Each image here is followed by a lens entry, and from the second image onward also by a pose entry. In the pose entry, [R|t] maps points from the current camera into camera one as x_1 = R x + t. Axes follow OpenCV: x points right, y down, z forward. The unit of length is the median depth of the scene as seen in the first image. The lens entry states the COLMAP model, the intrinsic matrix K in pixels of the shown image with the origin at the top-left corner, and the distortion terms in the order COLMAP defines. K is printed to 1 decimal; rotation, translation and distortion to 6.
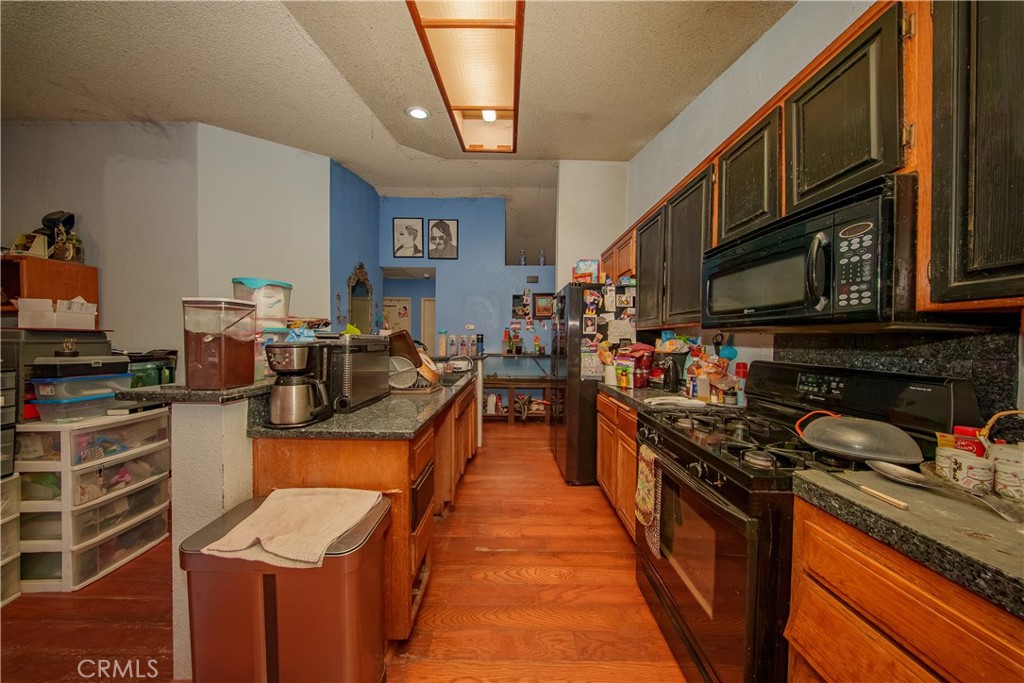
lens RADIAL K [[300.2, 0, 510.7], [0, 300.2, 342.4], [0, 0, 1]] dist [0.001064, -0.001970]
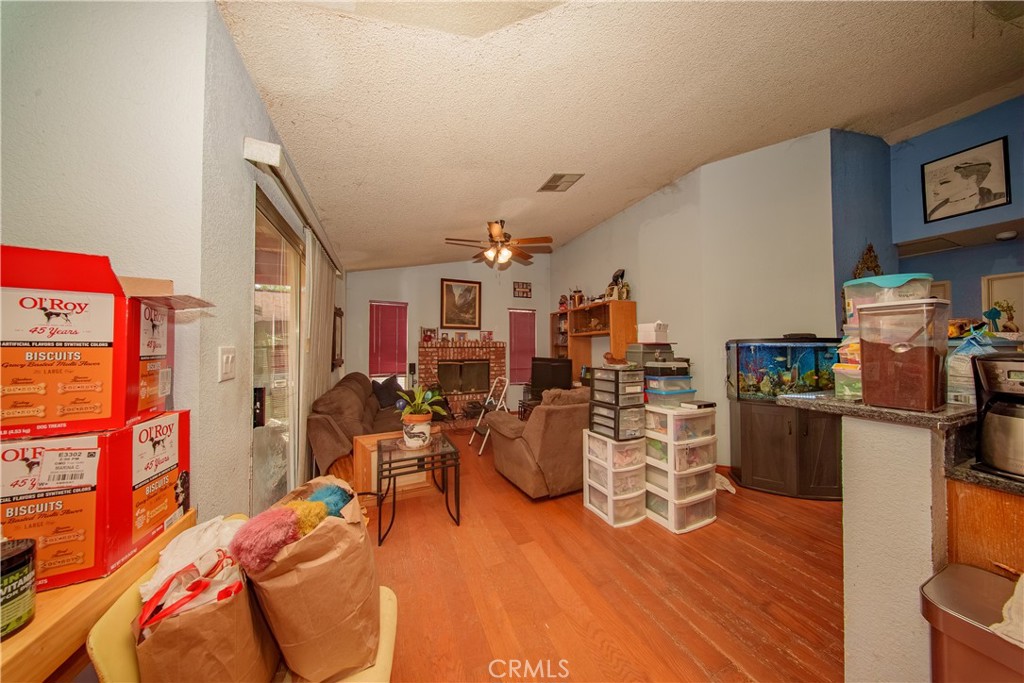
lens RADIAL K [[297.9, 0, 510.1], [0, 297.9, 344.4], [0, 0, 1]] dist [0.000426, -0.001842]
pose [[0.382970, -0.019393, -0.923557, -0.272604], [-0.005512, 0.999714, -0.023278, -0.000006], [0.923744, 0.014005, 0.382754, -0.143069]]
